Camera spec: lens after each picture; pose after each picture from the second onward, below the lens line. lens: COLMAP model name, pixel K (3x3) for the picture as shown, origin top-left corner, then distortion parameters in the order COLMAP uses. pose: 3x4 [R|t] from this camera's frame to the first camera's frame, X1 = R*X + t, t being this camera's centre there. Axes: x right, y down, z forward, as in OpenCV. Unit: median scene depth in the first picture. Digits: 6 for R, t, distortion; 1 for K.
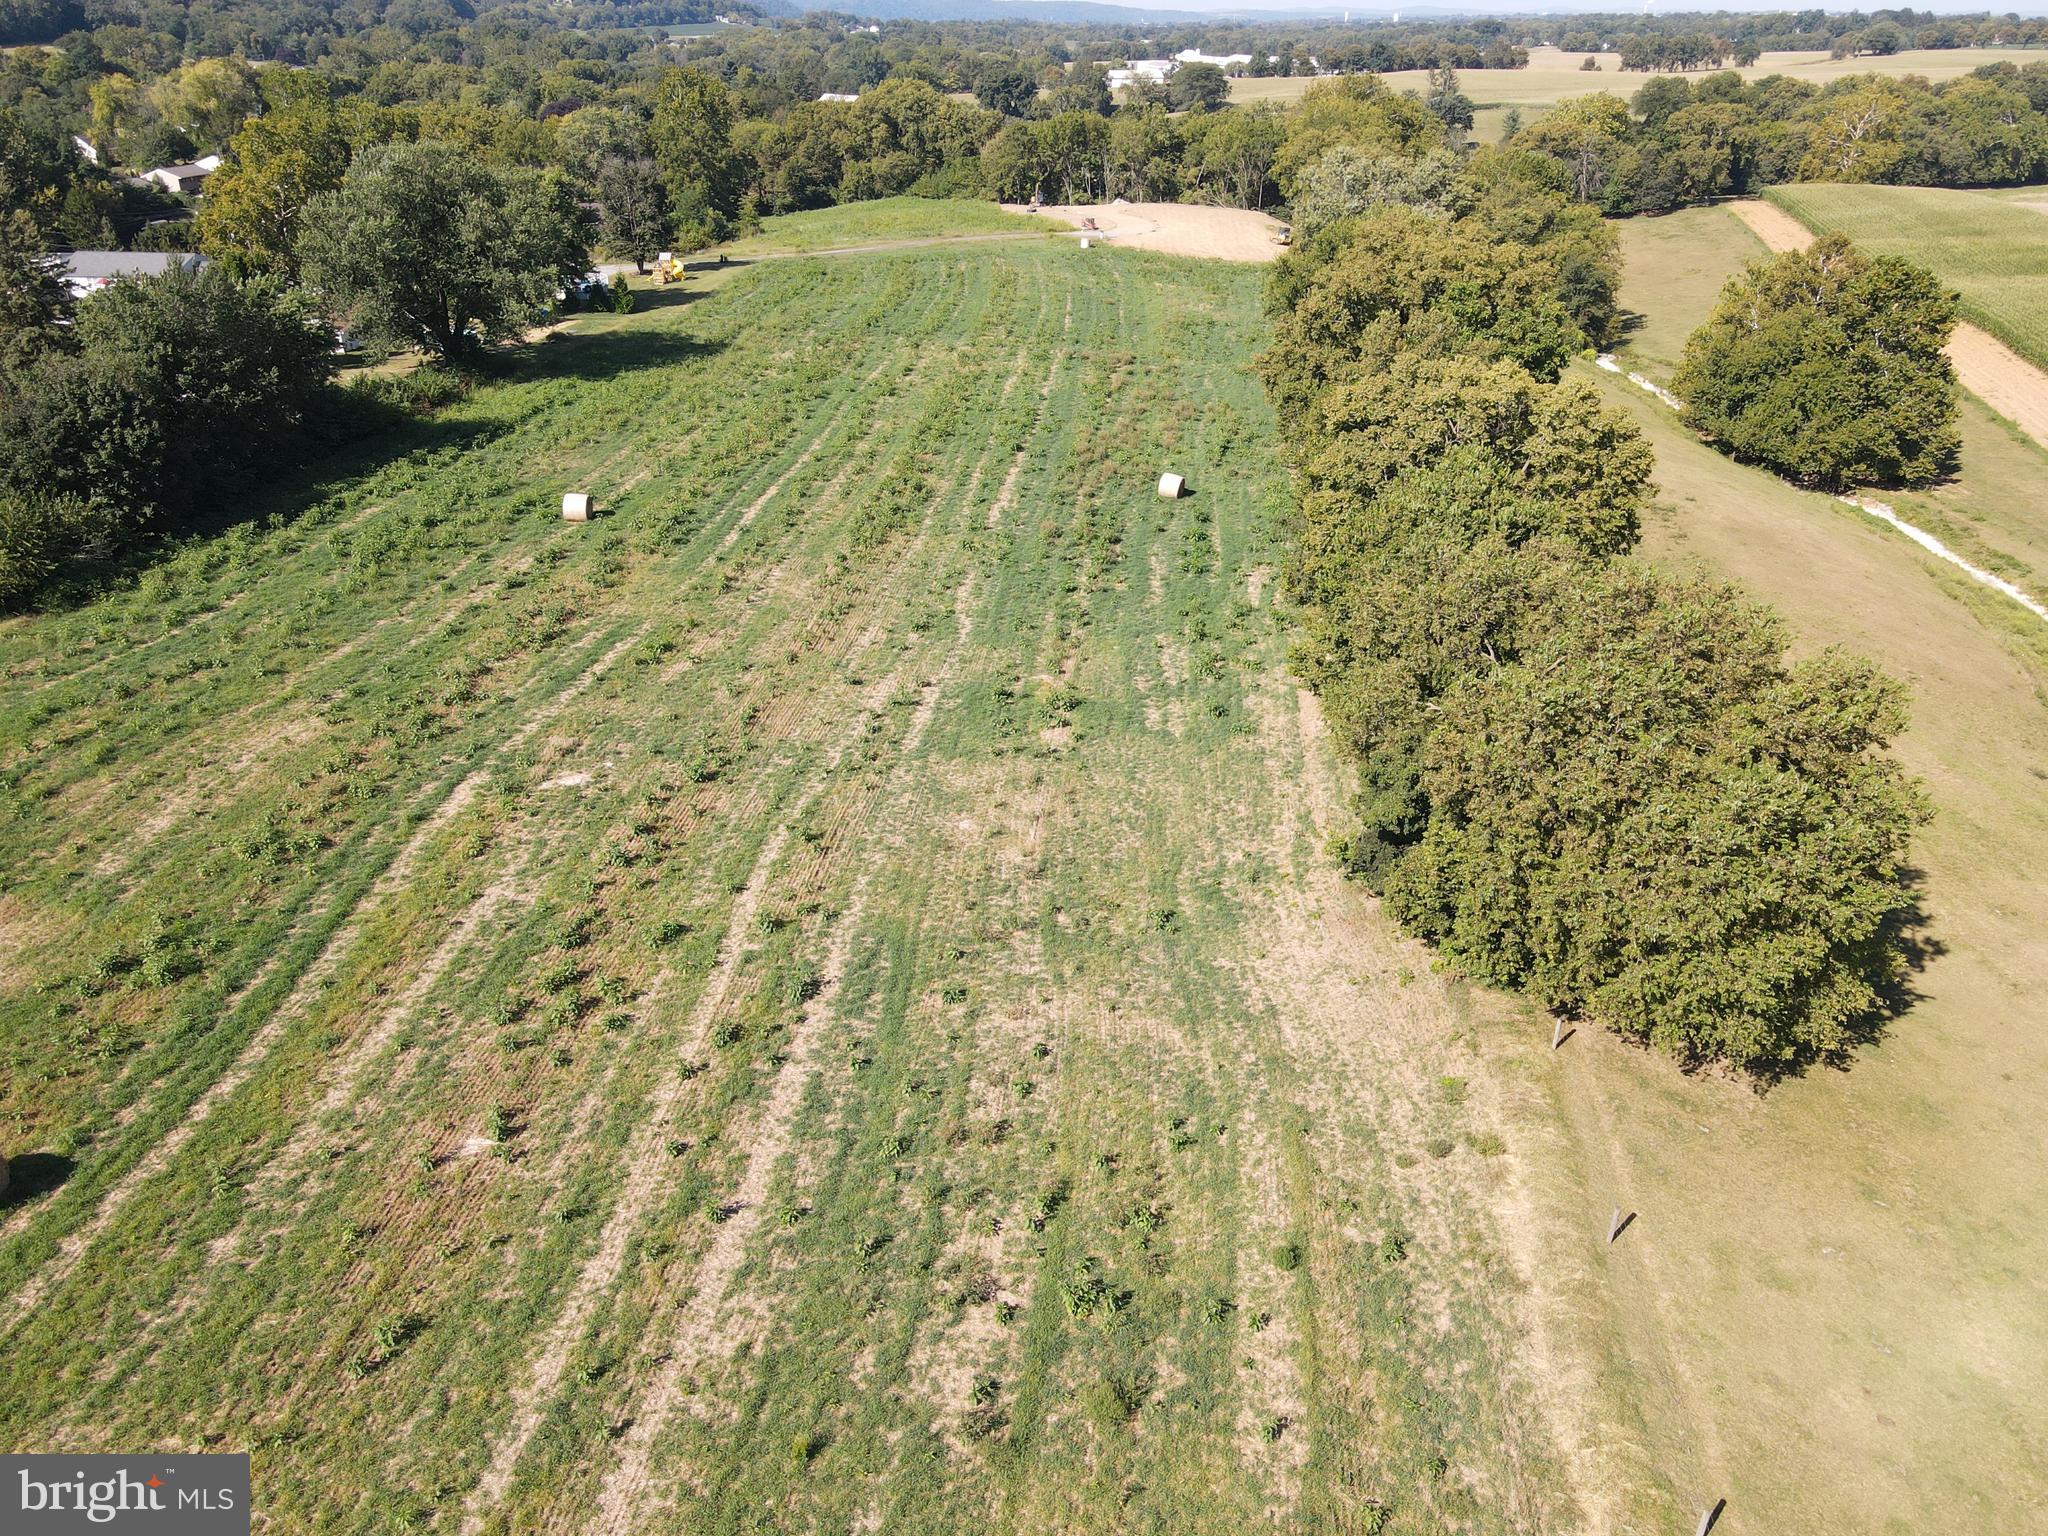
lens RADIAL K [[1505.9, 0, 1017.7], [0, 1505.9, 770.3], [0, 0, 1]] dist [-0.000463, 0.020110]
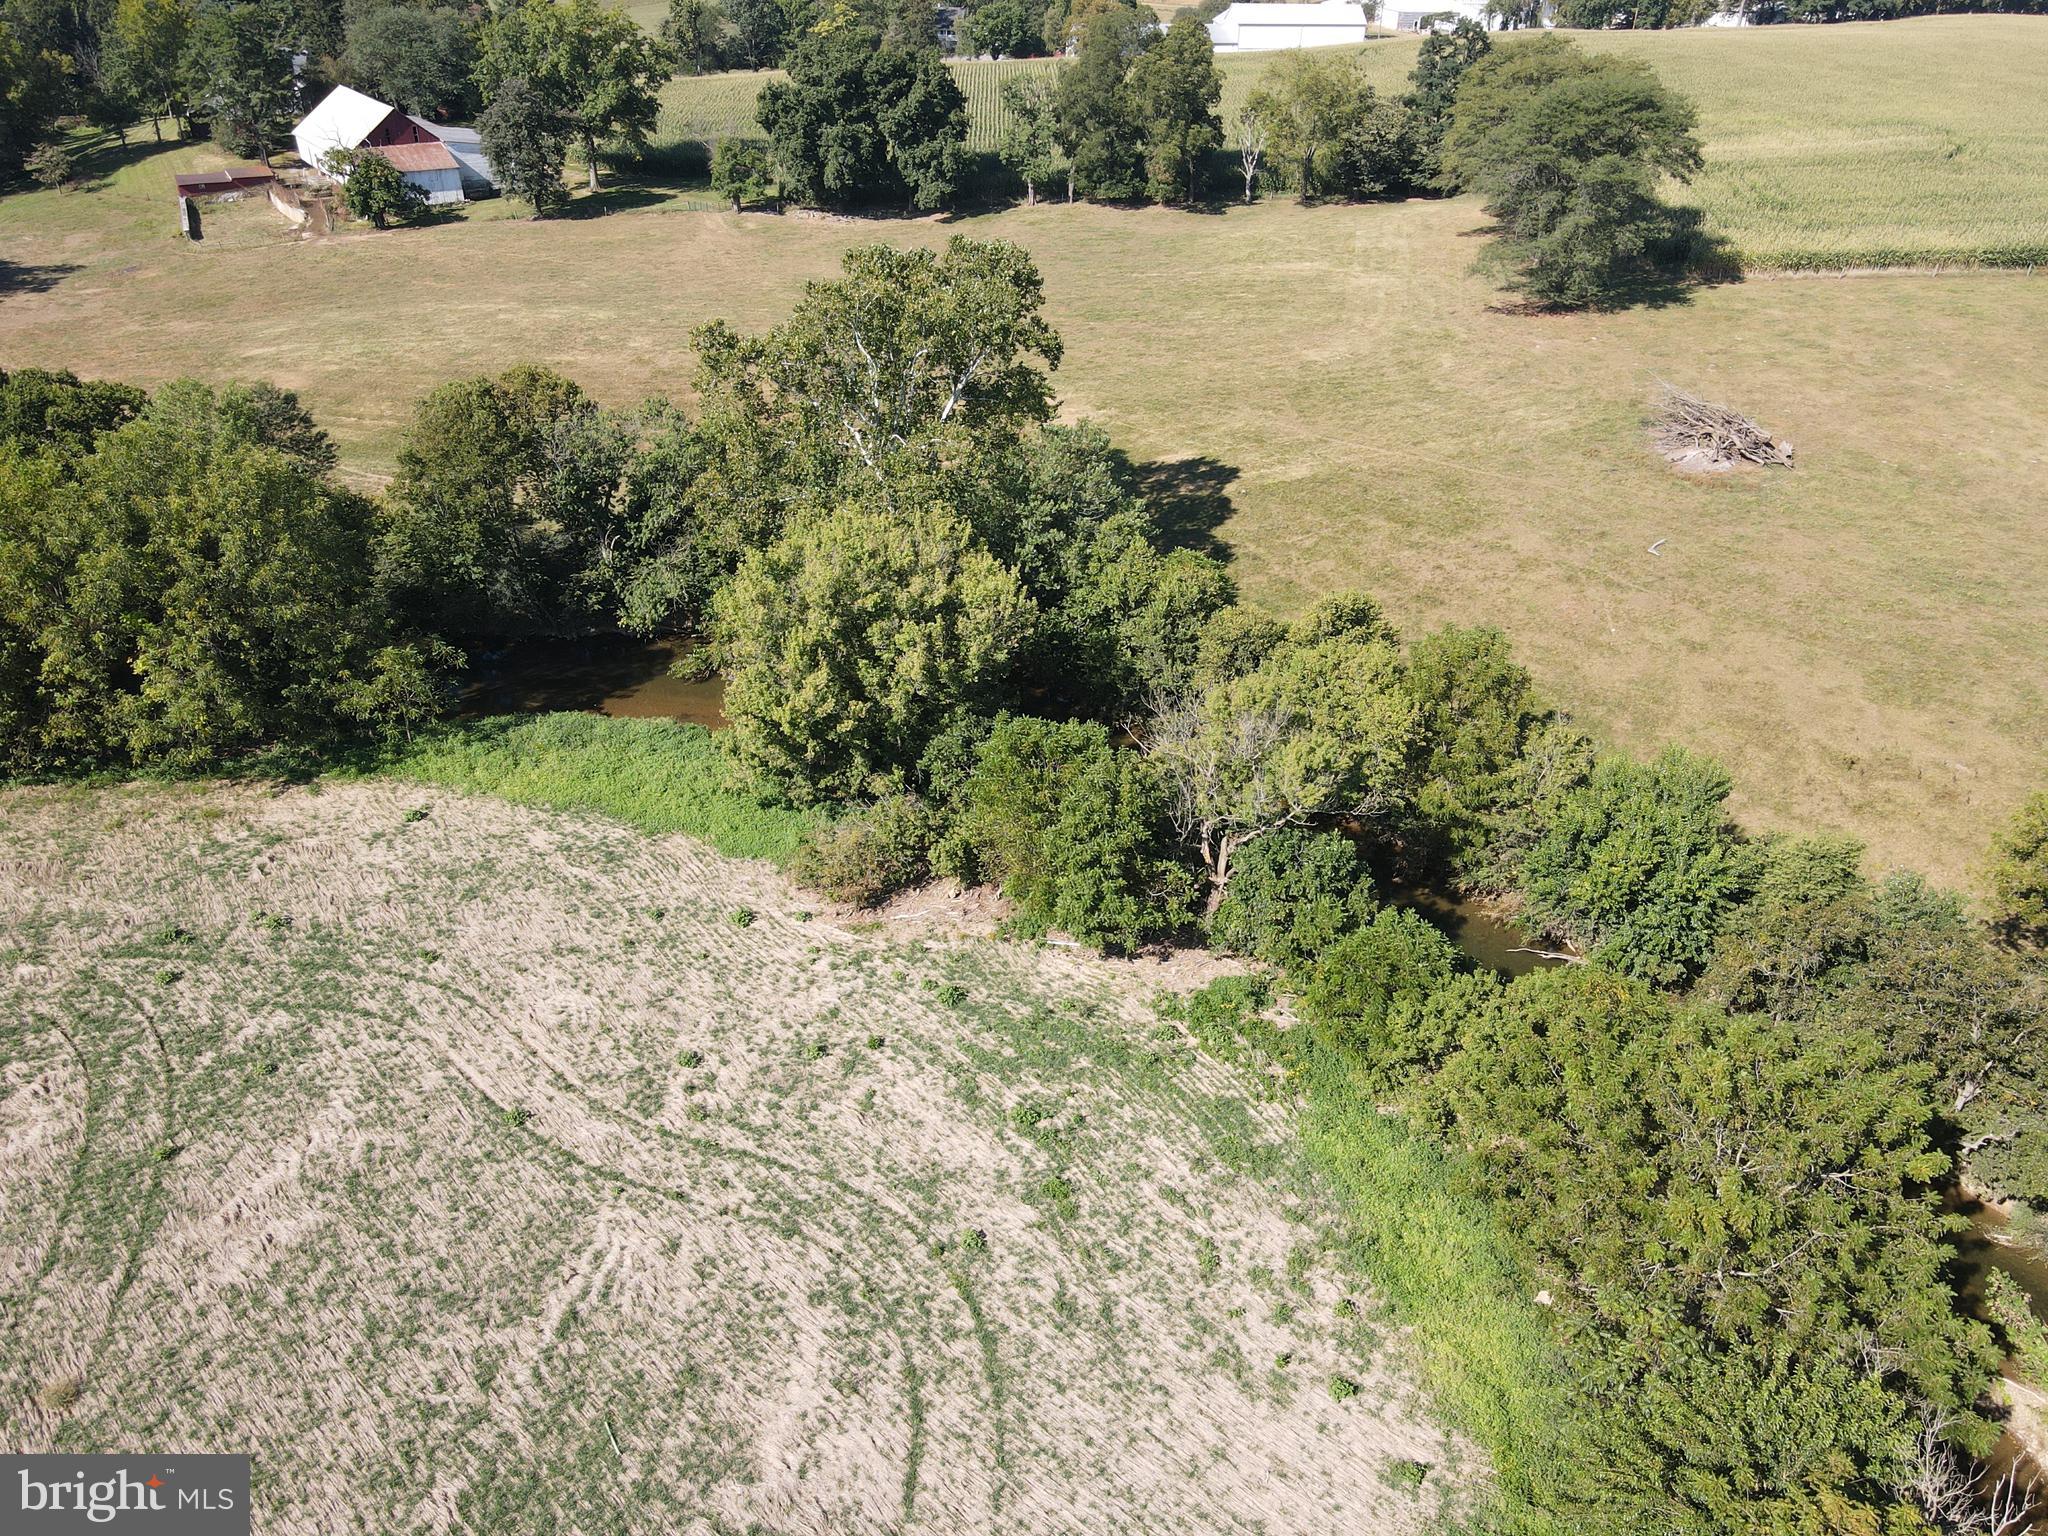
lens RADIAL K [[1505.9, 0, 1018.8], [0, 1505.9, 767.0], [0, 0, 1]] dist [-0.000463, 0.020110]
pose [[0.995997, 0.061619, -0.064759, 0.098122], [-0.056941, 0.995796, 0.071752, -0.665405], [0.068908, -0.067778, 0.995318, 1.344303]]
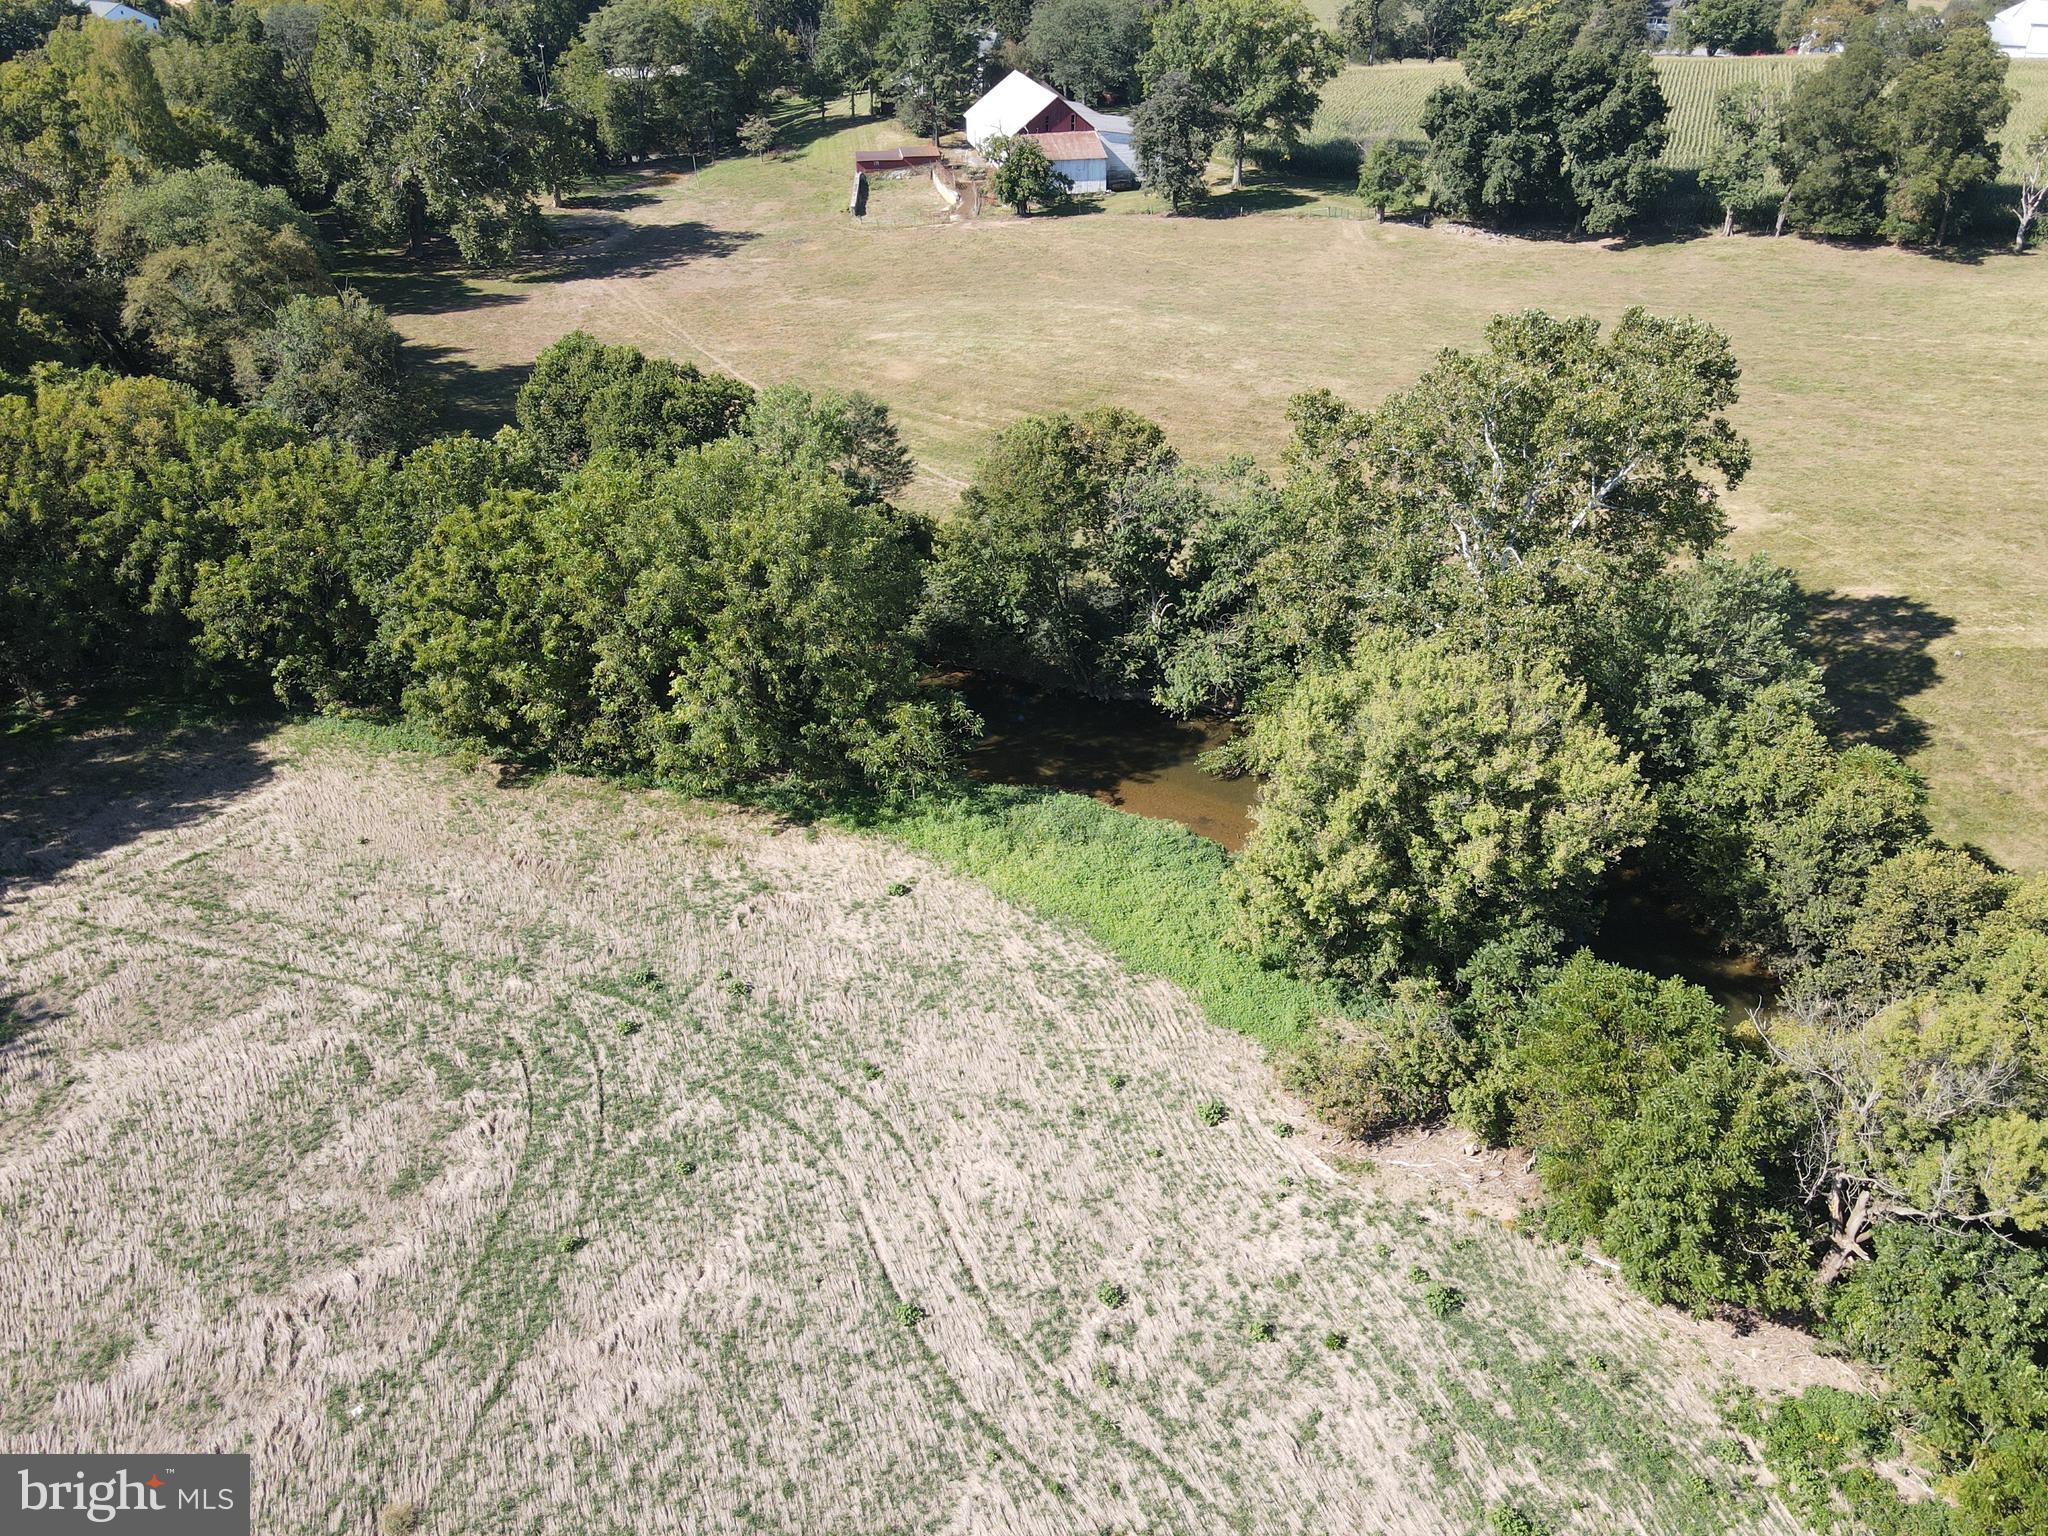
lens RADIAL K [[1505.9, 0, 1021.1], [0, 1505.9, 765.6], [0, 0, 1]] dist [-0.000463, 0.020110]
pose [[0.883860, 0.249451, -0.395684, 0.087139], [-0.213721, 0.967833, 0.132751, -0.687237], [0.416071, -0.032767, 0.908742, 1.381707]]
